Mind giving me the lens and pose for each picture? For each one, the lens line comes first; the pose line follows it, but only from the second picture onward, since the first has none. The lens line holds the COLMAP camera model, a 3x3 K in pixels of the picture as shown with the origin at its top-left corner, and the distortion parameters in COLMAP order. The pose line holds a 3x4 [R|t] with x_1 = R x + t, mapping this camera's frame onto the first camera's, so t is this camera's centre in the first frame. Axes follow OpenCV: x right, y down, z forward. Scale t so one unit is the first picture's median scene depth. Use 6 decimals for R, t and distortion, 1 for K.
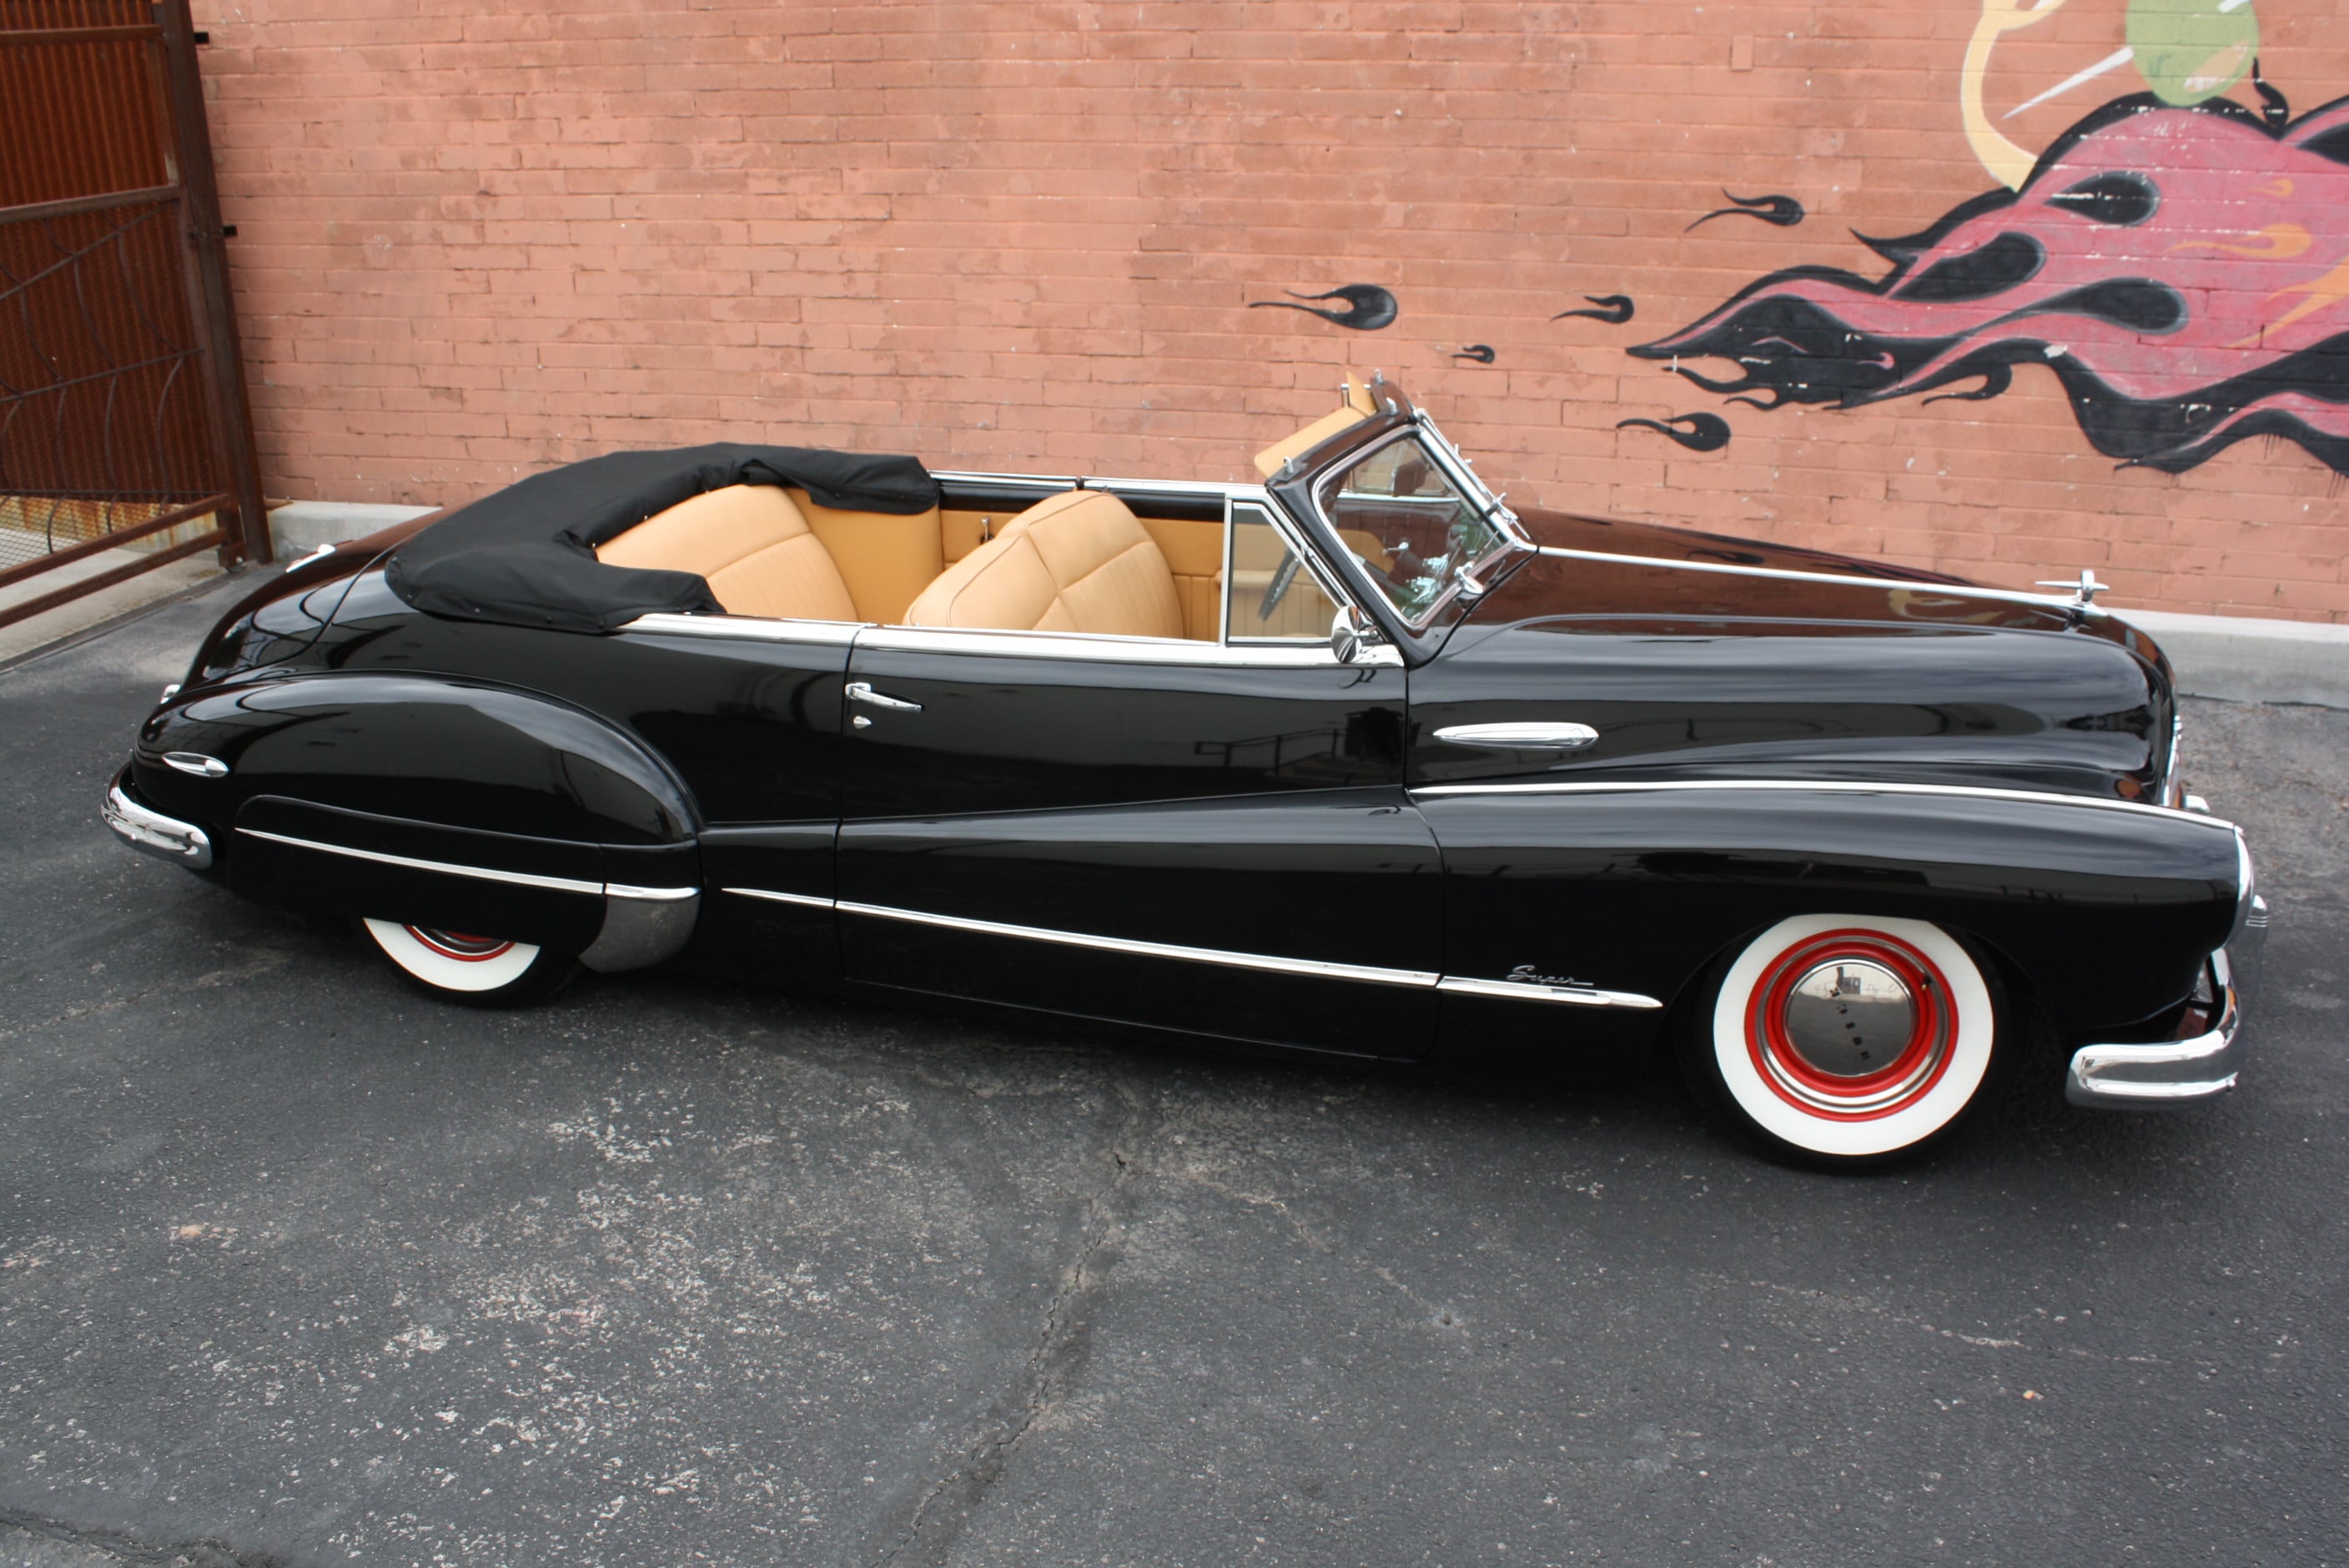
lens RADIAL K [[2092.2, 0, 1185.3], [0, 2092.2, 772.0], [0, 0, 1]] dist [-0.167118, 0.170592]
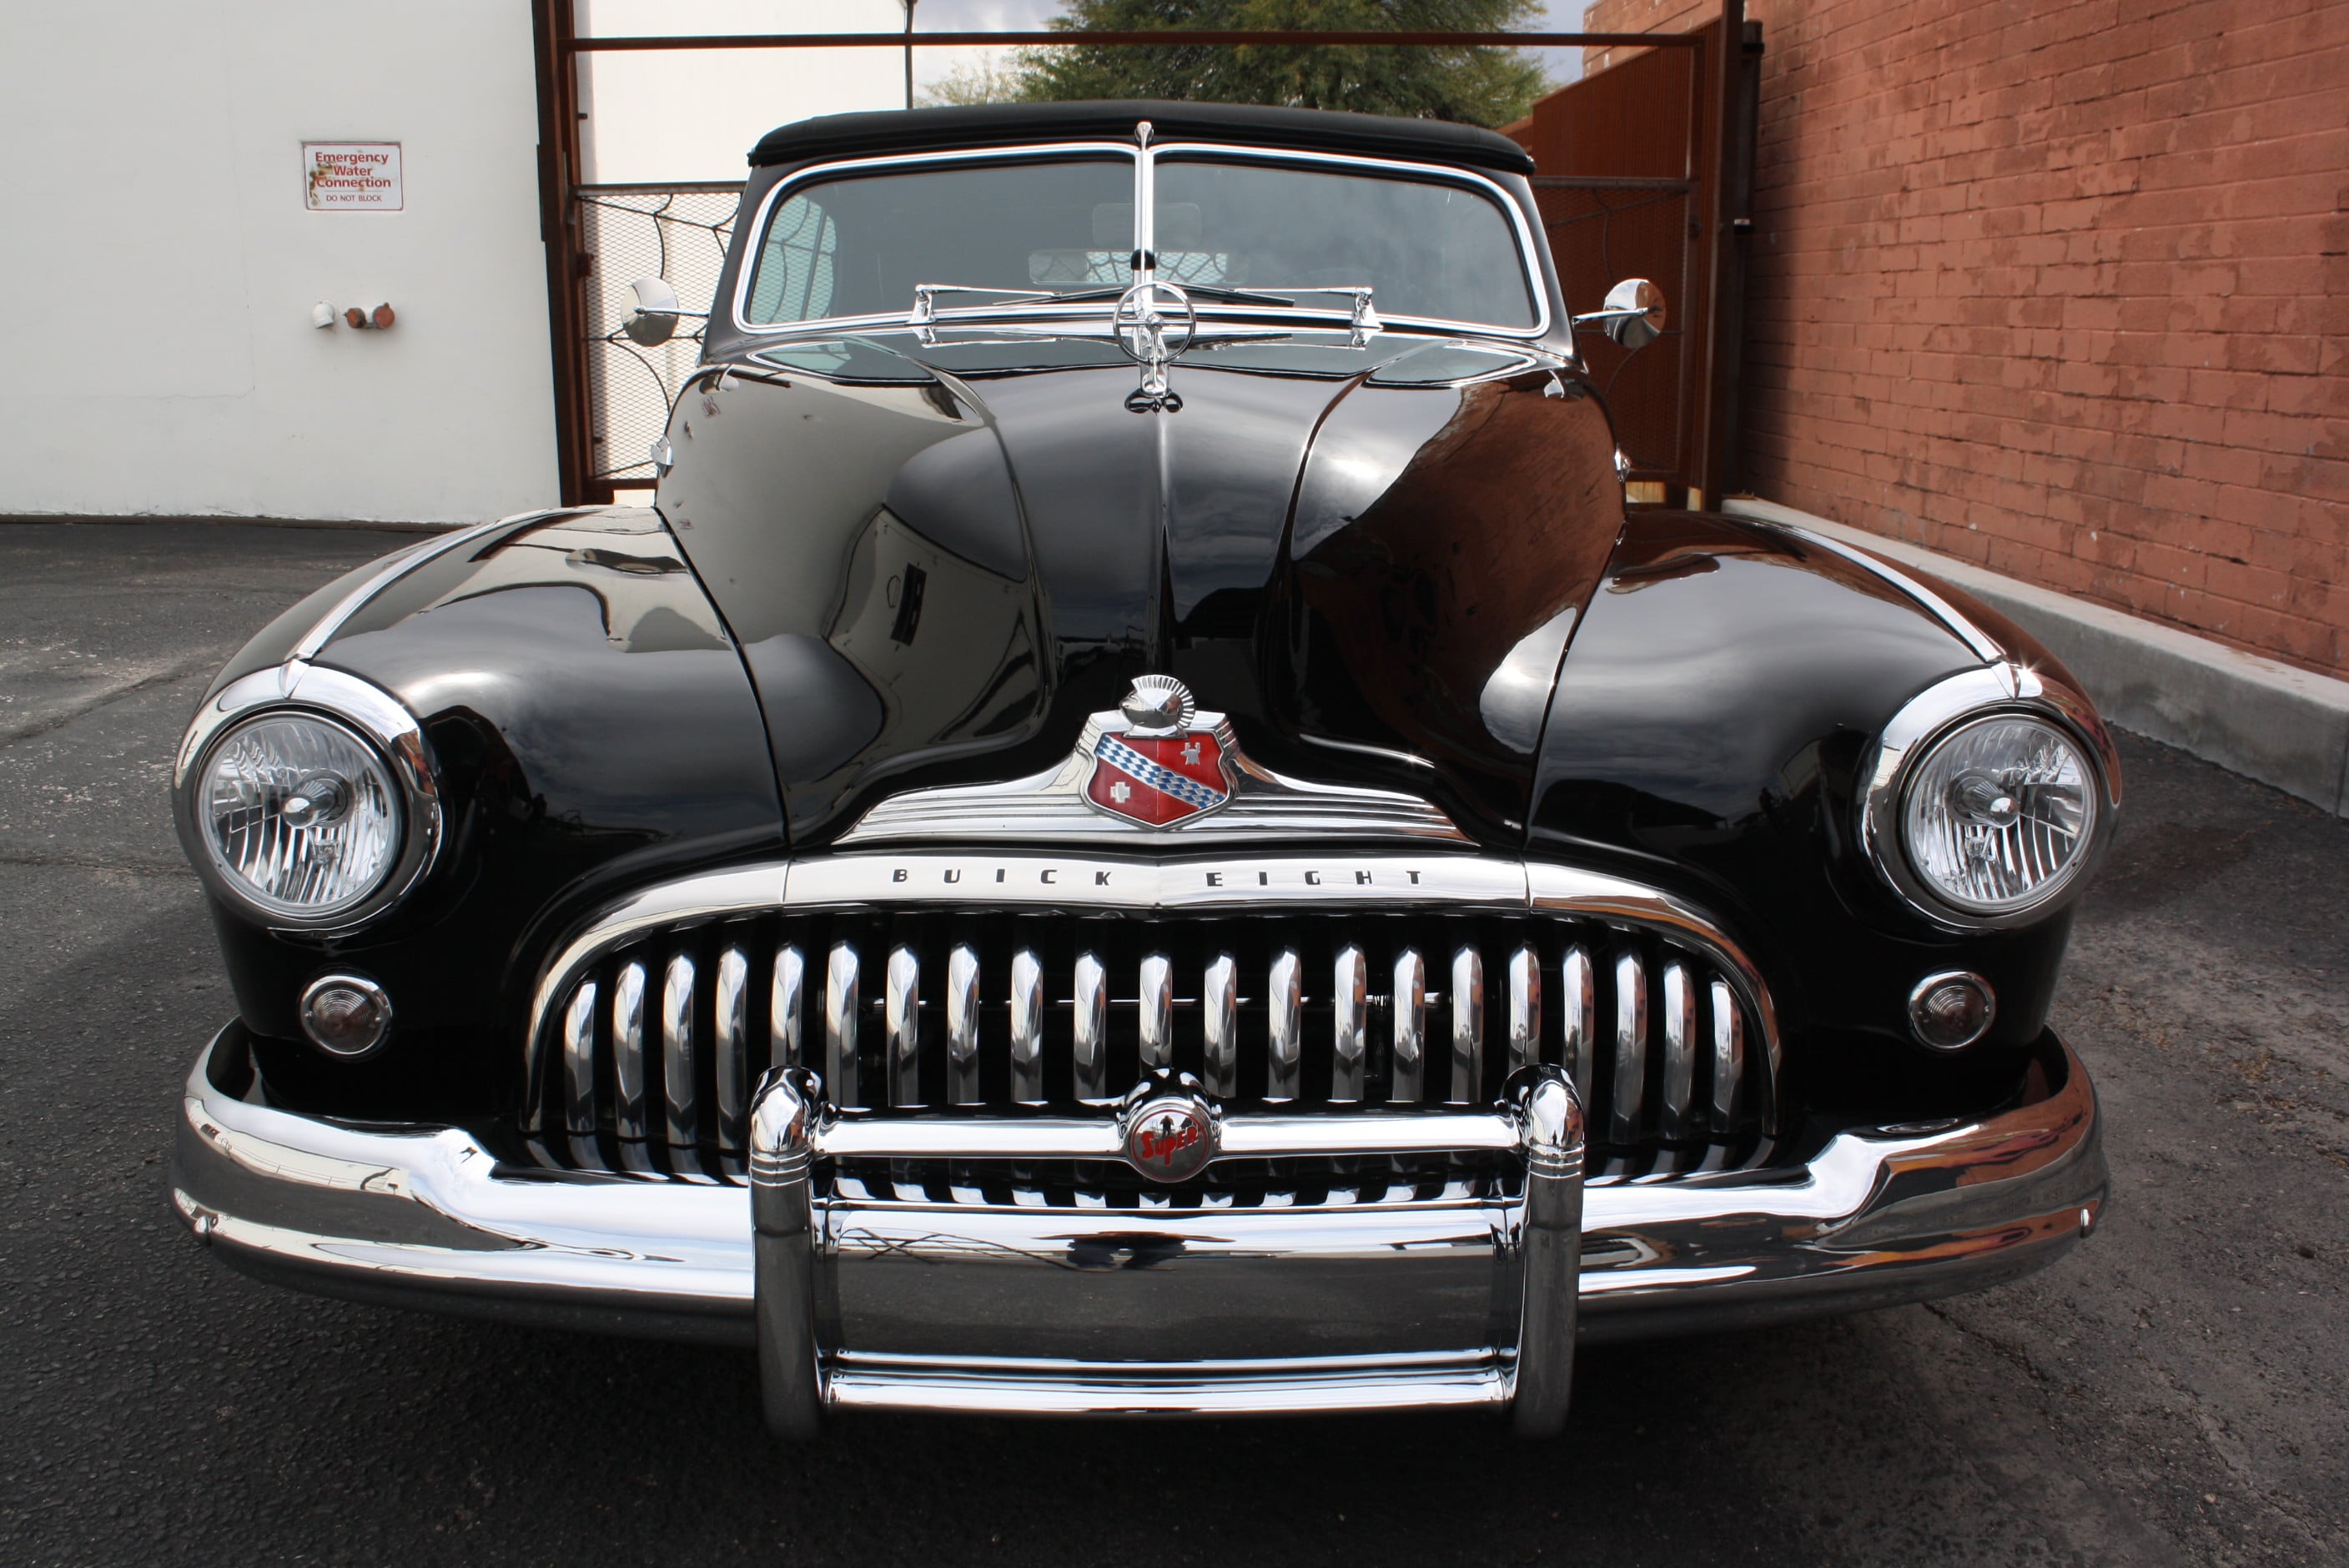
lens RADIAL K [[1983.0, 0, 1193.2], [0, 1983.0, 783.1], [0, 0, 1]] dist [-0.169363, 0.152844]
pose [[0.280005, 0.231786, -0.931597, 0.493571], [-0.342690, 0.930613, 0.128541, -0.035207], [0.896750, 0.283257, 0.340007, 0.532594]]
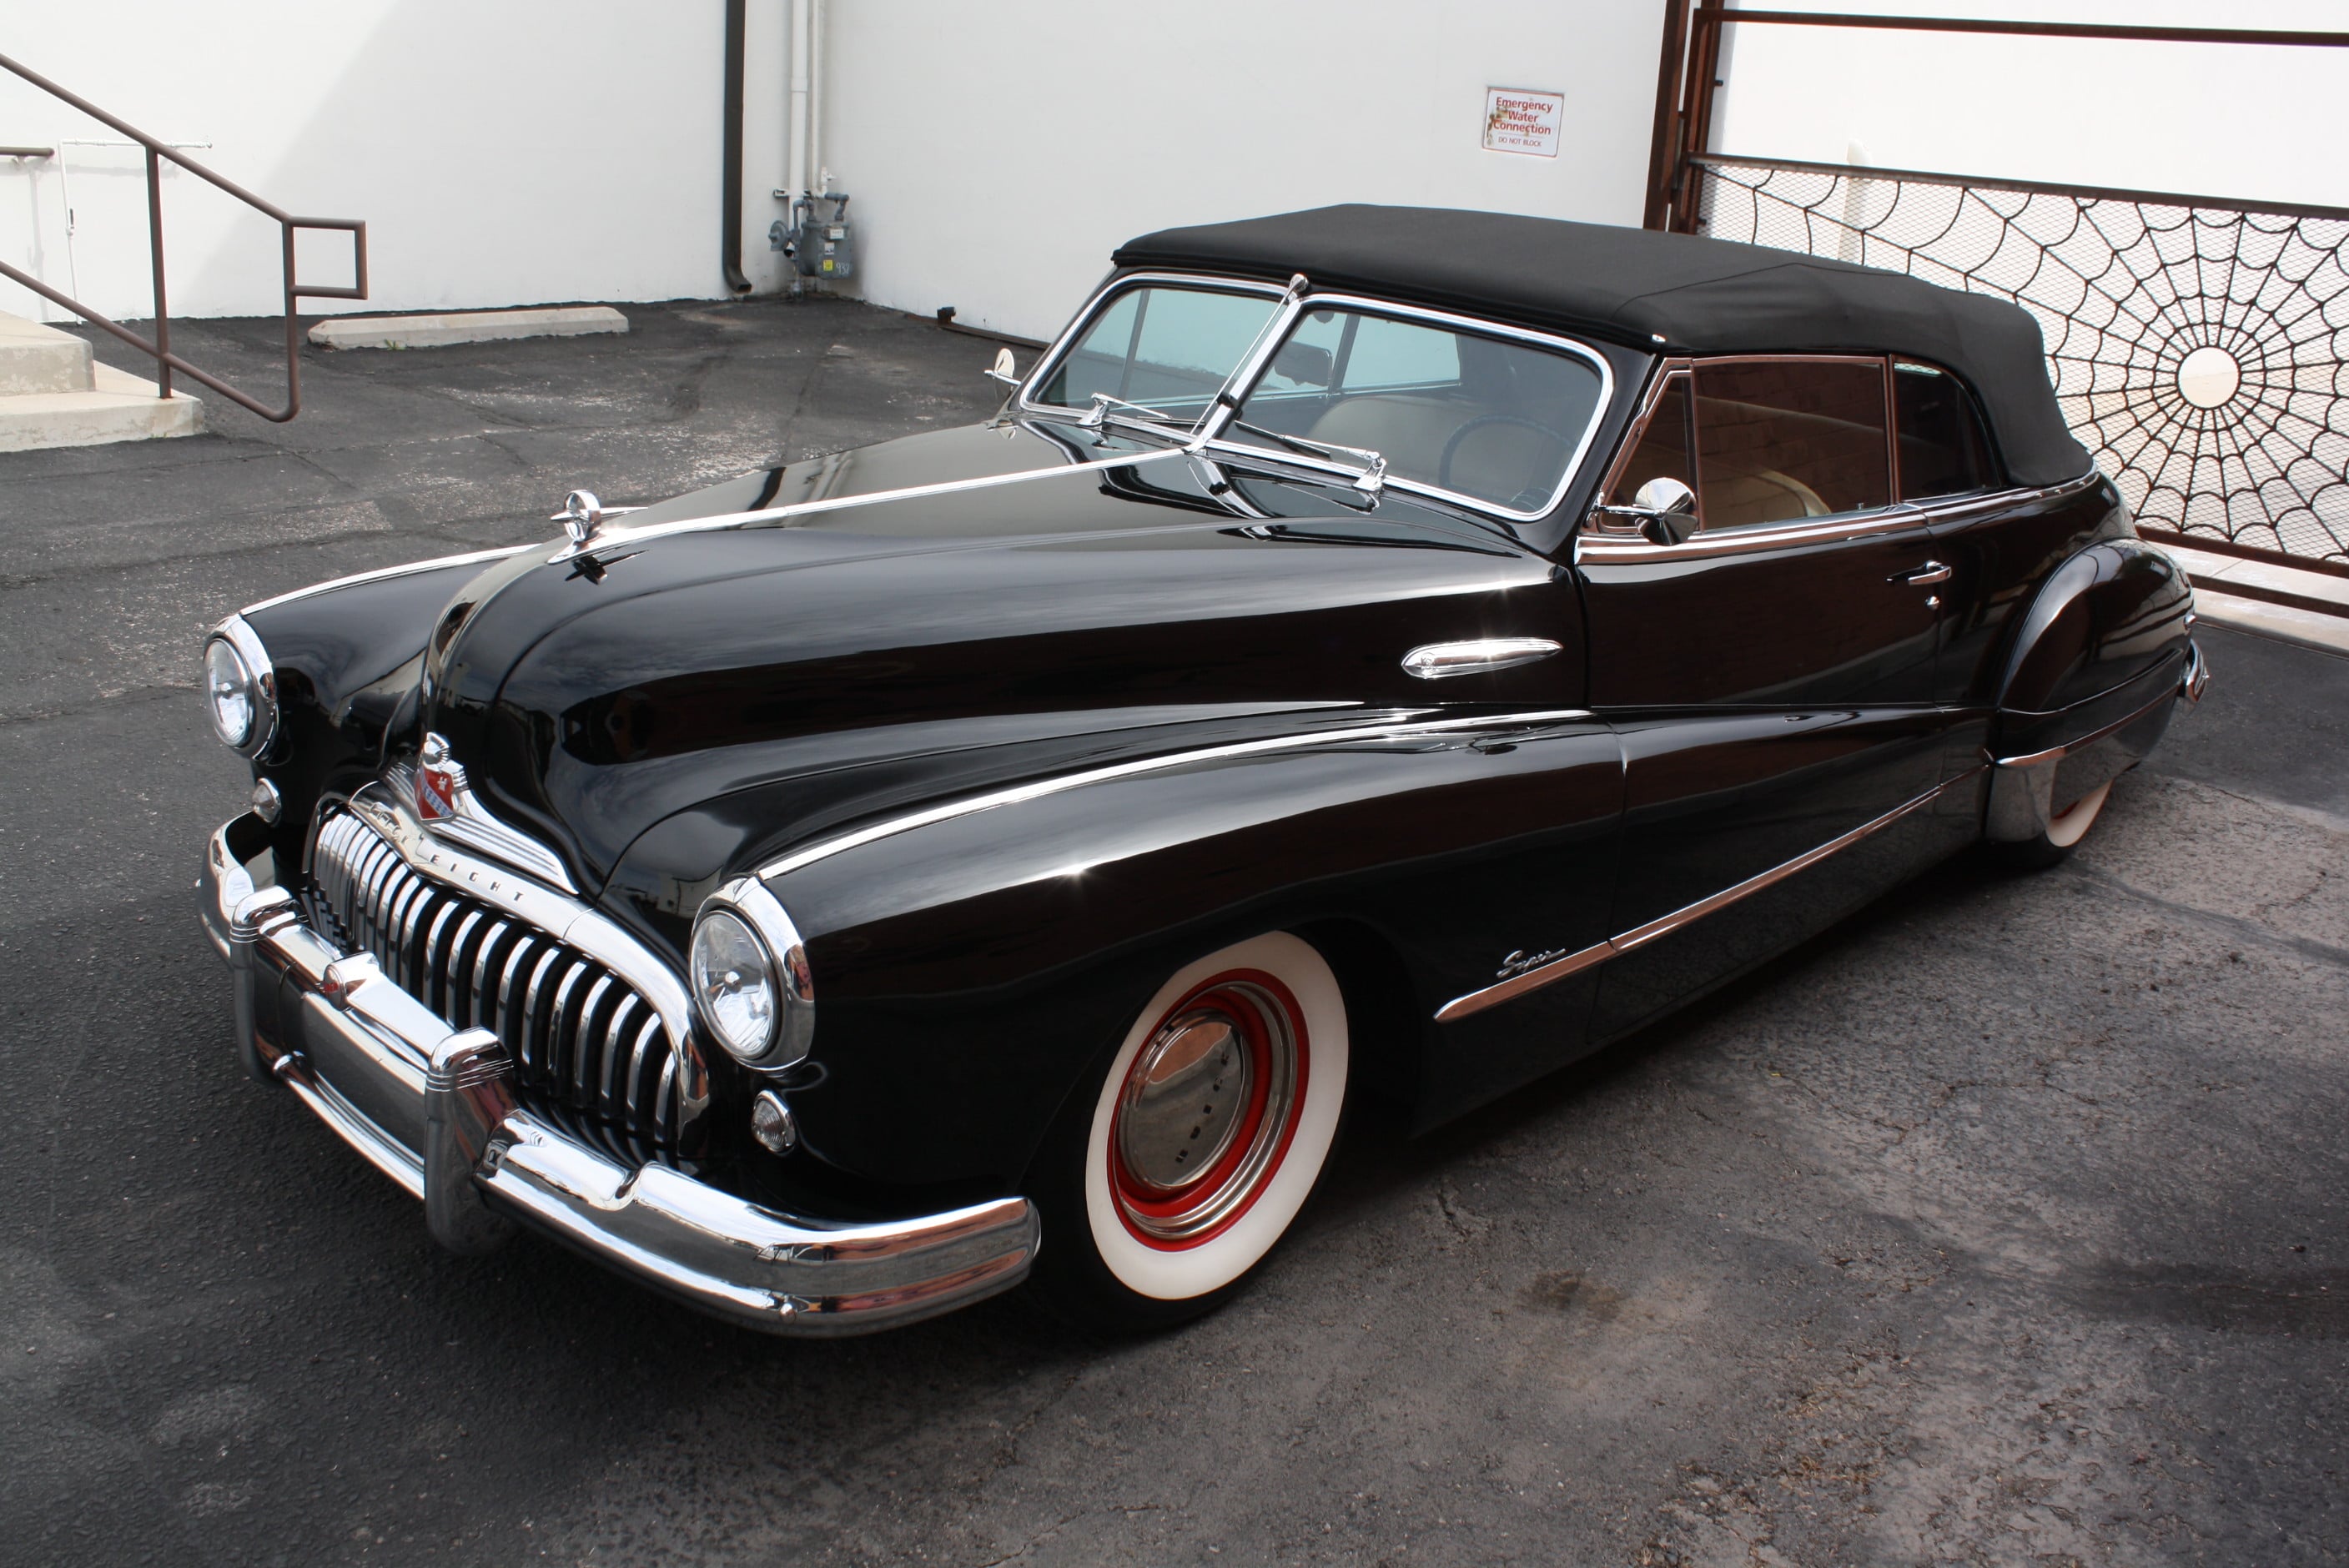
lens RADIAL K [[2108.8, 0, 1188.3], [0, 2108.8, 779.3], [0, 0, 1]] dist [-0.163796, 0.161348]
pose [[-0.487859, 0.246905, -0.837276, 0.544164], [-0.369007, 0.810918, 0.454143, -0.237424], [0.791093, 0.530518, -0.304504, 0.831648]]
